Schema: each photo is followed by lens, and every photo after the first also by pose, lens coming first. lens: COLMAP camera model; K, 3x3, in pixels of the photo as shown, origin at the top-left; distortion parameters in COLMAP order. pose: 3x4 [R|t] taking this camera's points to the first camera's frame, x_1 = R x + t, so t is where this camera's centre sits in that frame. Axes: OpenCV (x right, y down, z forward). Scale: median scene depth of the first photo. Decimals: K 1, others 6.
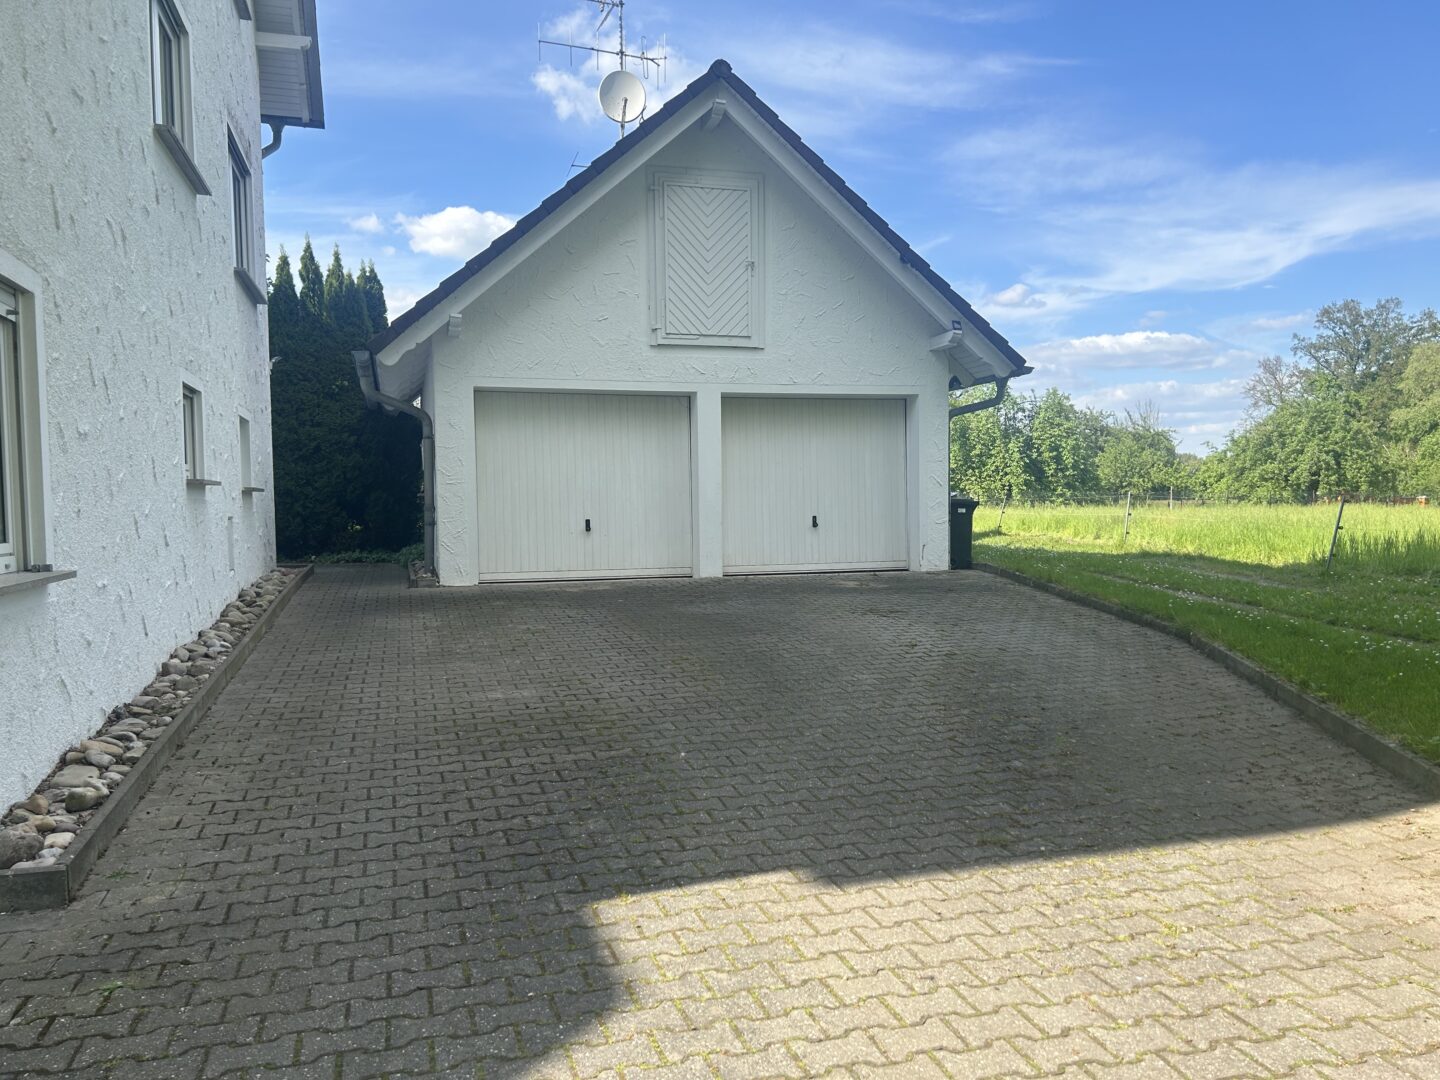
lens RADIAL K [[1092.8, 0, 720.0], [0, 1092.8, 540.0], [0, 0, 1]] dist [0.060514, -0.065135]
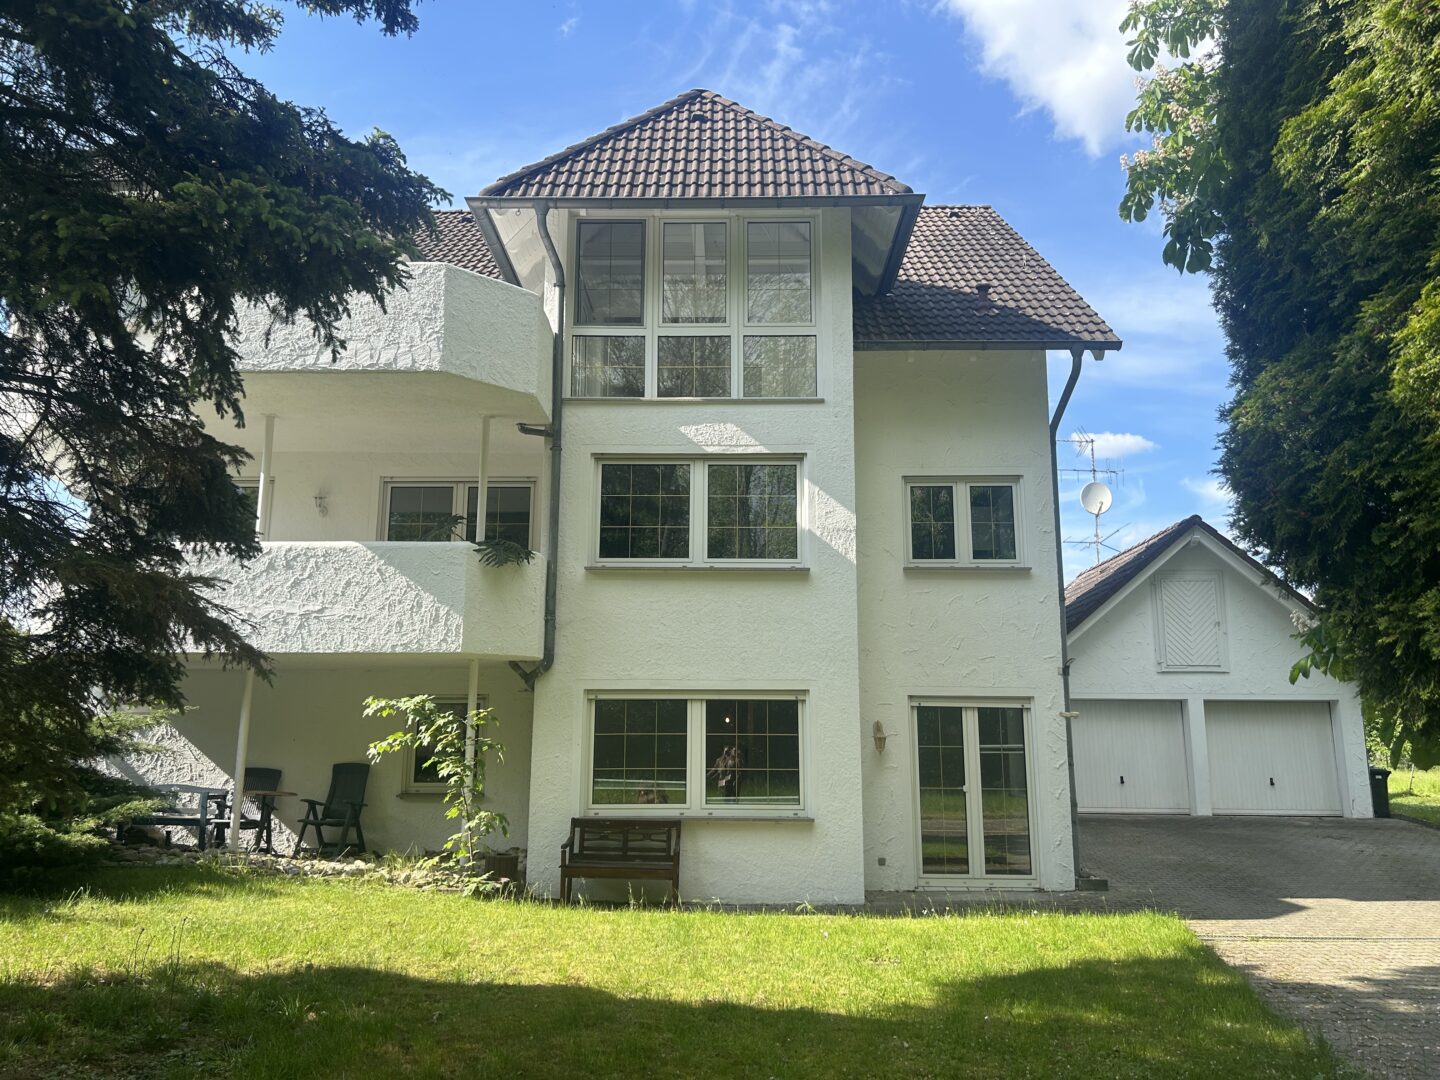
lens RADIAL K [[1082.0, 0, 720.0], [0, 1082.0, 540.0], [0, 0, 1]] dist [0.069856, -0.068583]
pose [[0.953772, -0.040873, -0.297738, -0.190937], [-0.026282, 0.975568, -0.218118, 0.009122], [0.299379, 0.215860, 0.929396, -0.795026]]
